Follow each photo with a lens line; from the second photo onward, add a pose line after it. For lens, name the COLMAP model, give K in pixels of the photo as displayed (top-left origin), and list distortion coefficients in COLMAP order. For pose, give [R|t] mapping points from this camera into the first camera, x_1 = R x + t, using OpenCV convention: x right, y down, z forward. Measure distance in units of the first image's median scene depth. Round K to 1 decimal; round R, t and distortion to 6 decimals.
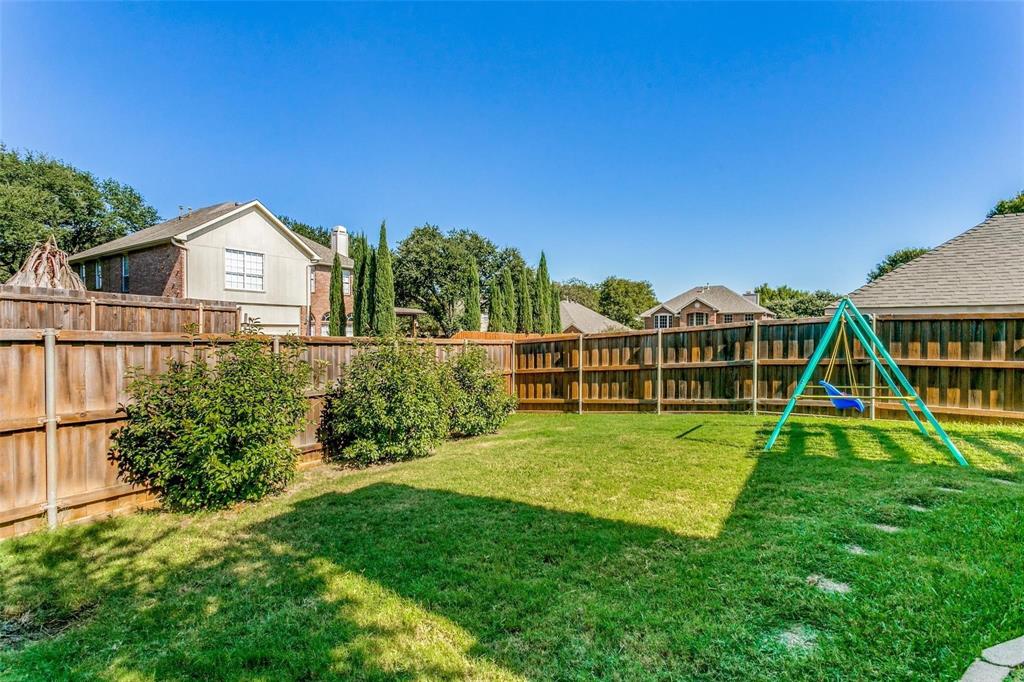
lens RADIAL K [[485.2, 0, 511.4], [0, 485.2, 338.0], [0, 0, 1]] dist [0.006802, 0.000946]
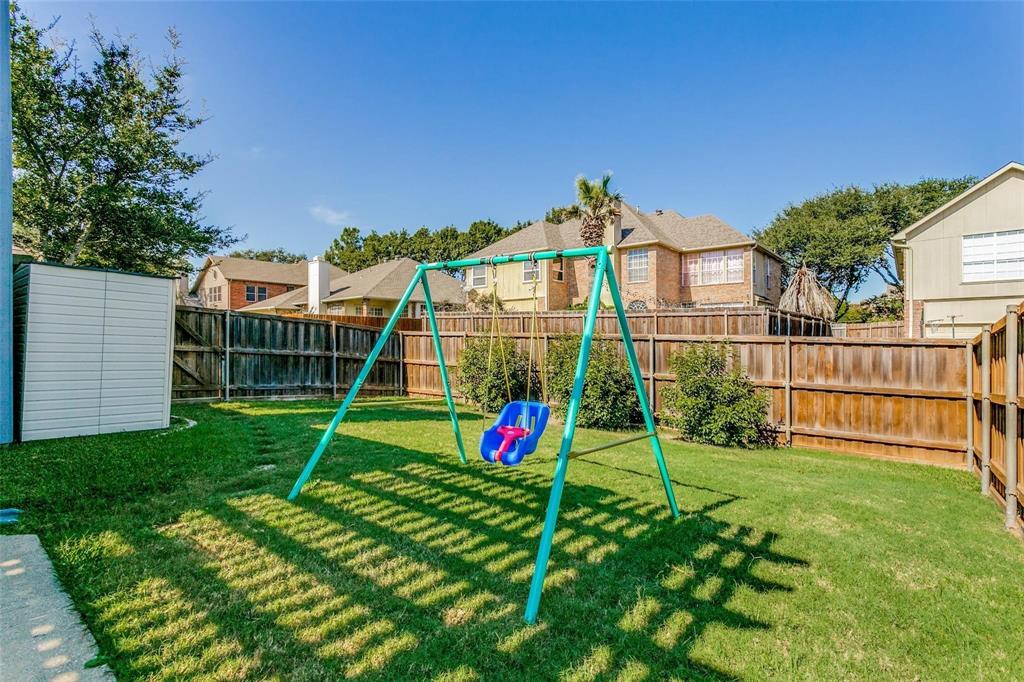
lens RADIAL K [[485.2, 0, 520.1], [0, 485.2, 340.3], [0, 0, 1]] dist [0.006802, 0.000946]
pose [[-0.111261, -0.001188, -0.993791, 0.691561], [-0.005258, 0.999986, -0.000607, 0.010232], [0.993777, 0.005158, -0.111266, 0.630038]]
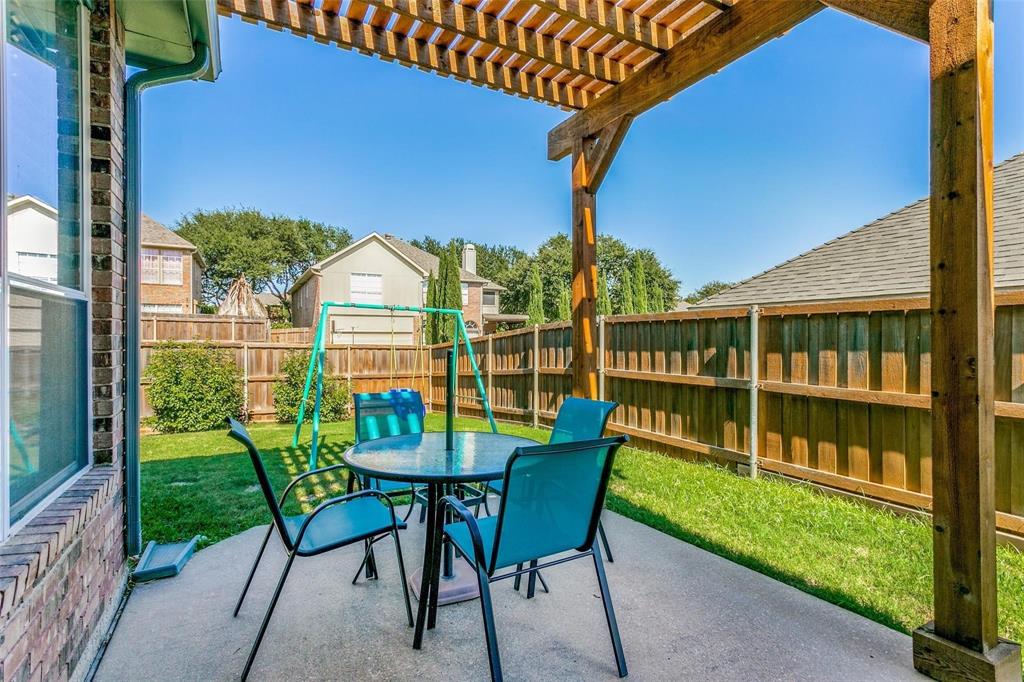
lens RADIAL K [[485.2, 0, 516.9], [0, 485.2, 341.5], [0, 0, 1]] dist [0.006802, 0.000946]
pose [[0.887103, 0.002247, -0.461565, 0.765268], [-0.003581, 0.999992, -0.002015, -0.003802], [0.461557, 0.003440, 0.887104, 0.132543]]
